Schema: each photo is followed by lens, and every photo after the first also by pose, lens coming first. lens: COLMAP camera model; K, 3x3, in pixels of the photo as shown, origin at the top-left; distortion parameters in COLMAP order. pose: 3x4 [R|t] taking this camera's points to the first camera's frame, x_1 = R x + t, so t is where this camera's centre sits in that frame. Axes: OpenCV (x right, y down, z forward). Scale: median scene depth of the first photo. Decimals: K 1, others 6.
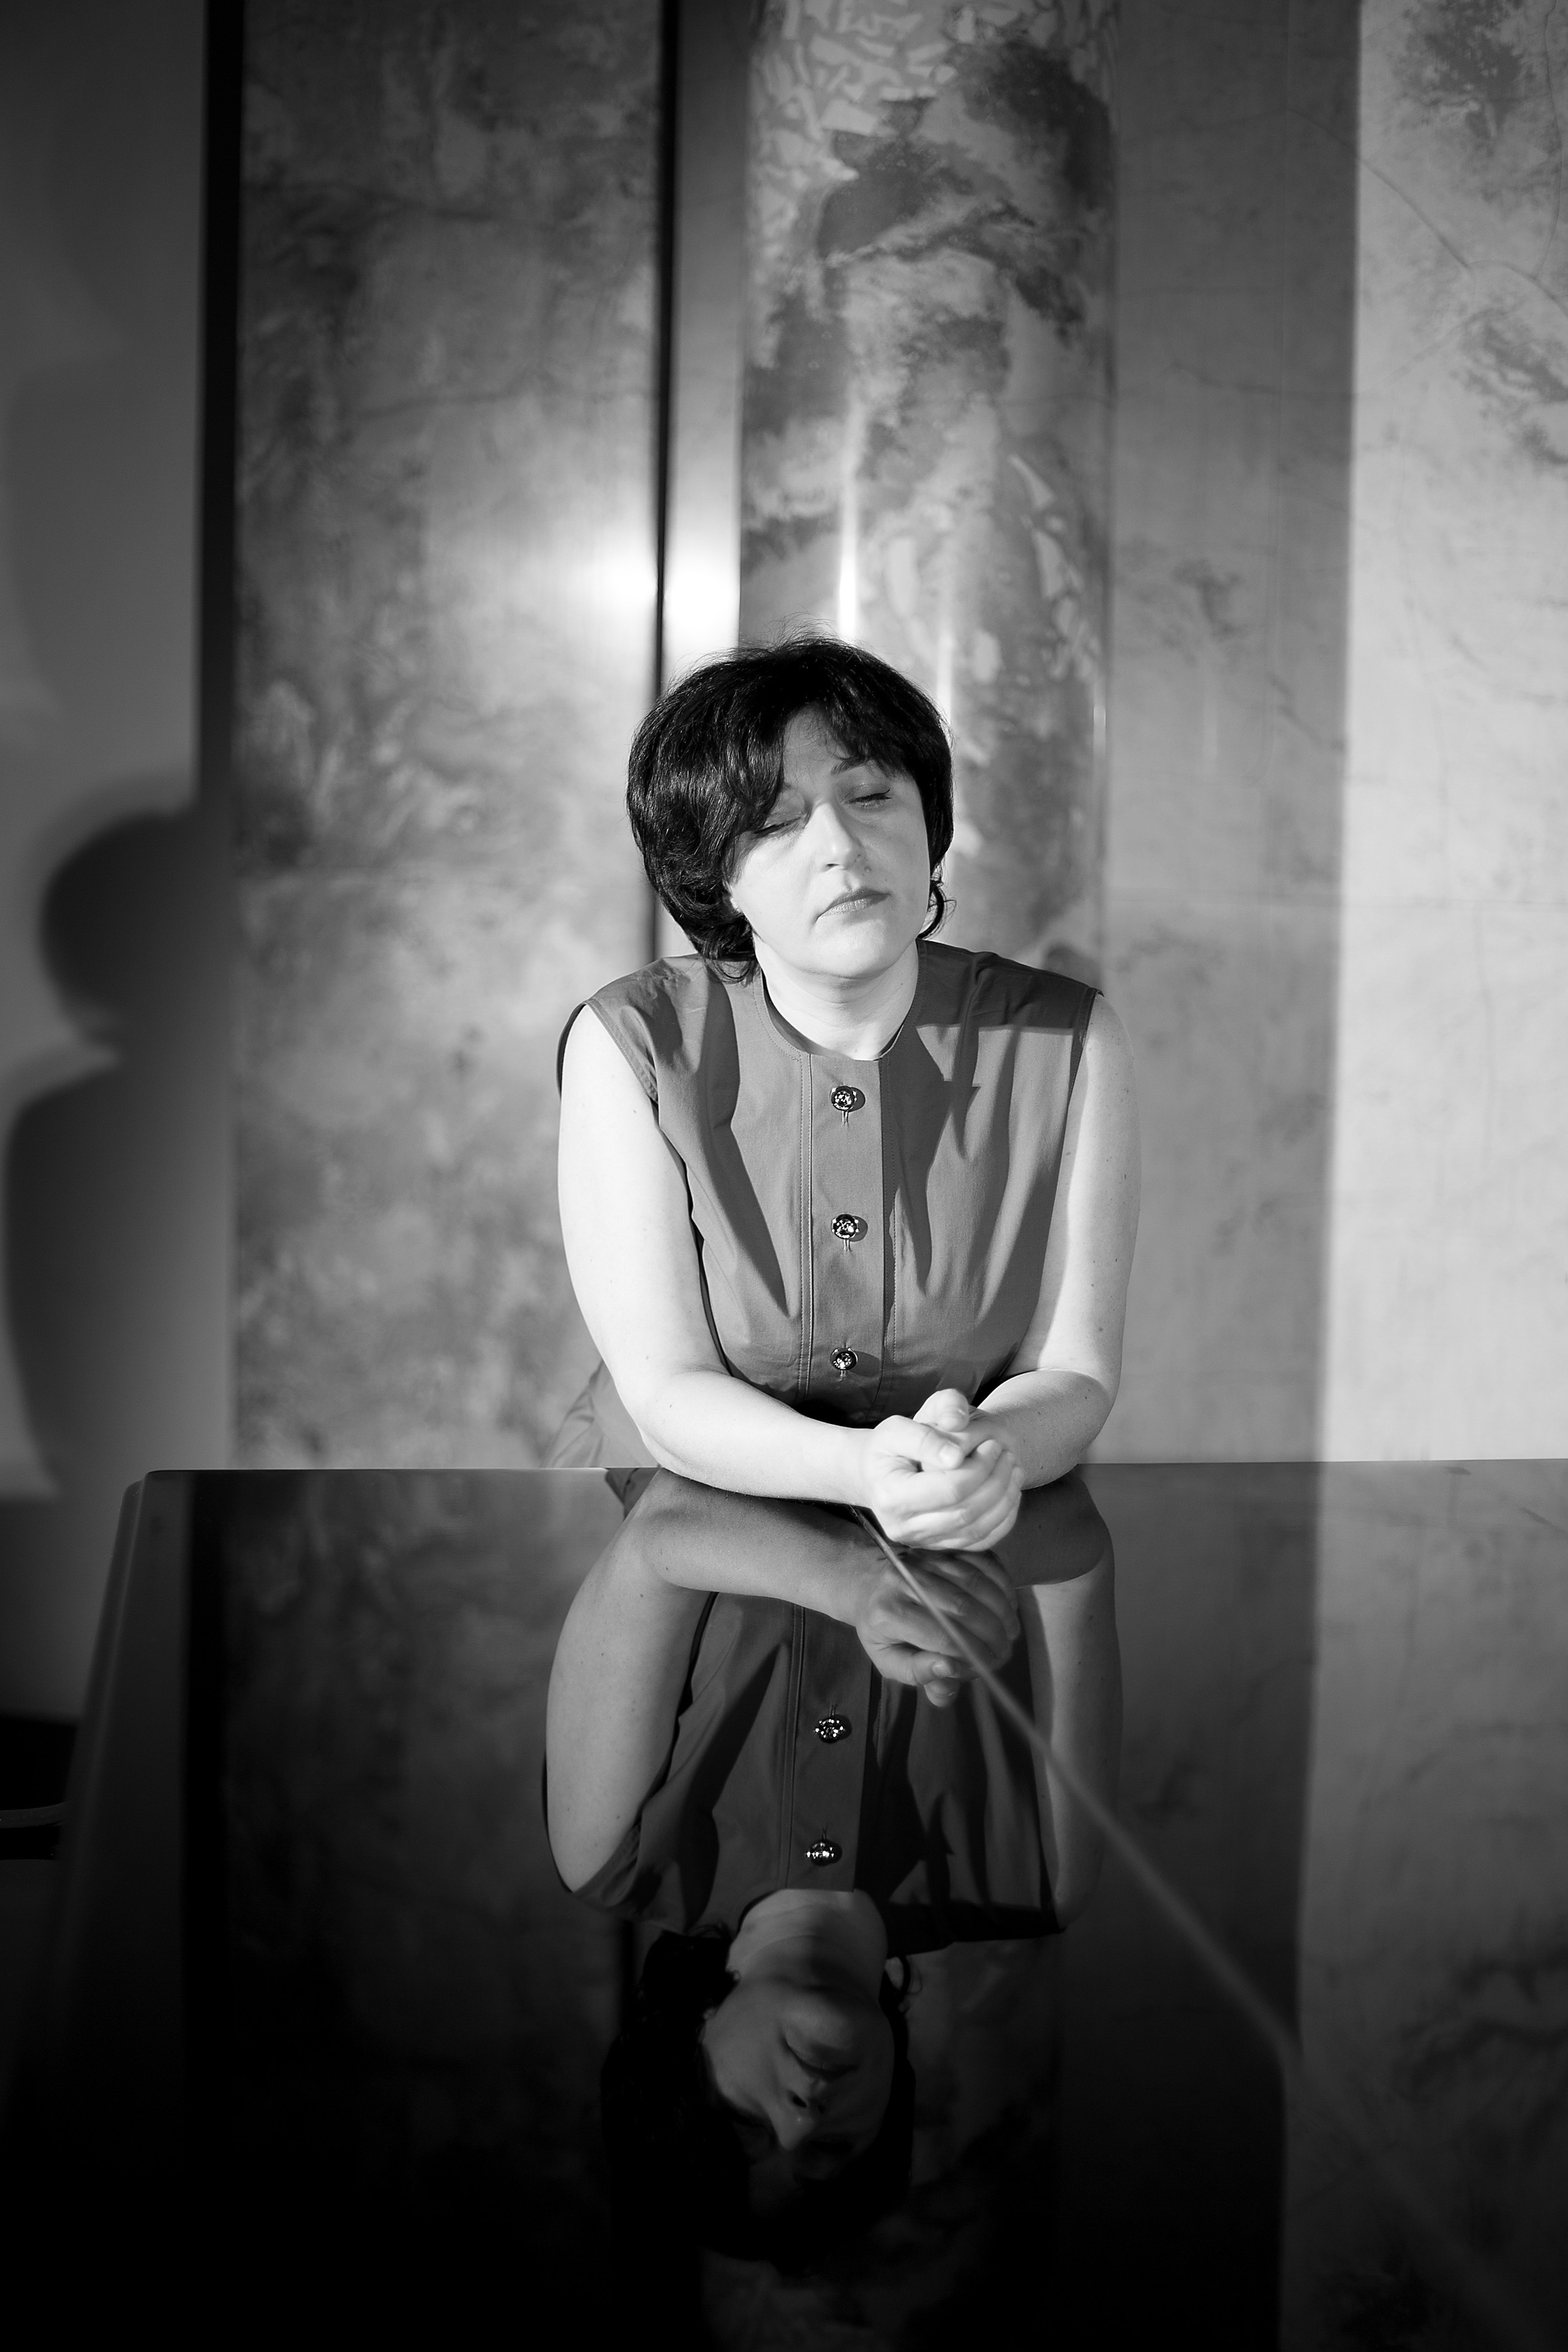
lens RADIAL K [[3618.4, 0, 784.0], [0, 3618.4, 1176.0], [0, 0, 1]] dist [-0.028953, -0.173211]
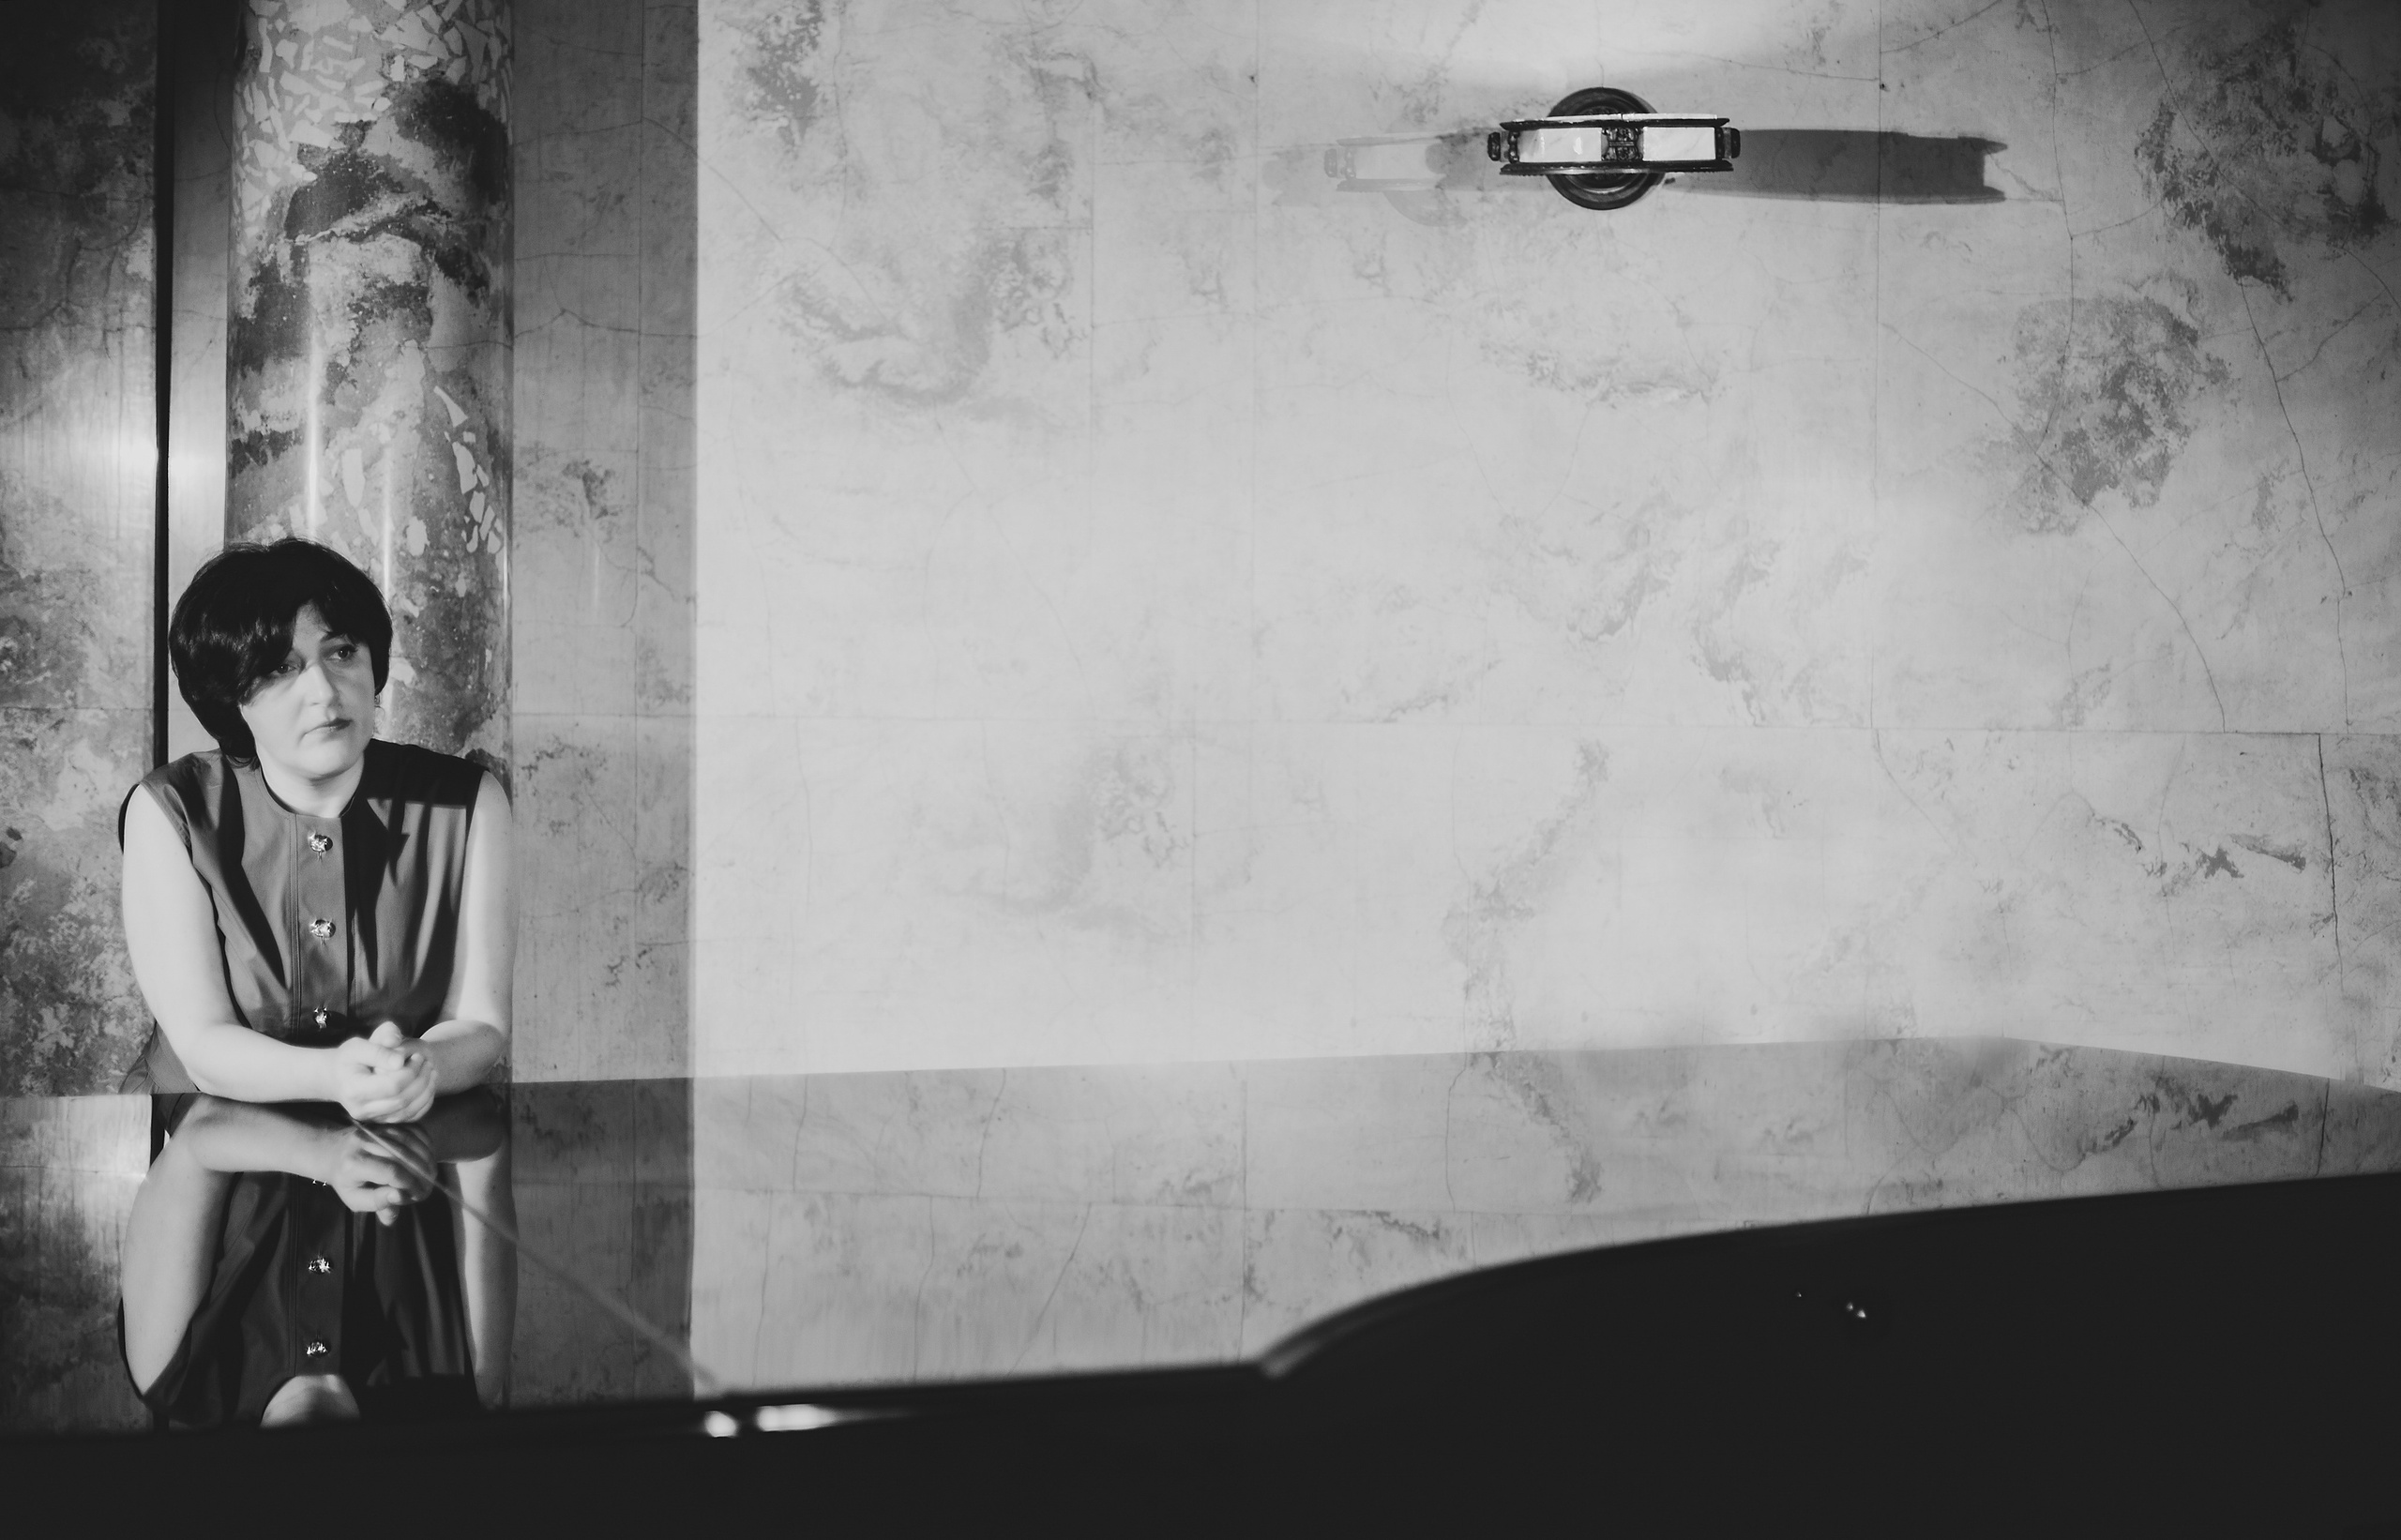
lens RADIAL K [[3757.7, 0, 1200.5], [0, 3757.7, 770.0], [0, 0, 1]] dist [-0.237111, 0.583304]
pose [[0.968065, -0.017291, 0.250103, -0.009178], [0.033936, 0.997474, -0.062397, 0.037173], [-0.248392, 0.068892, 0.966207, -0.385974]]
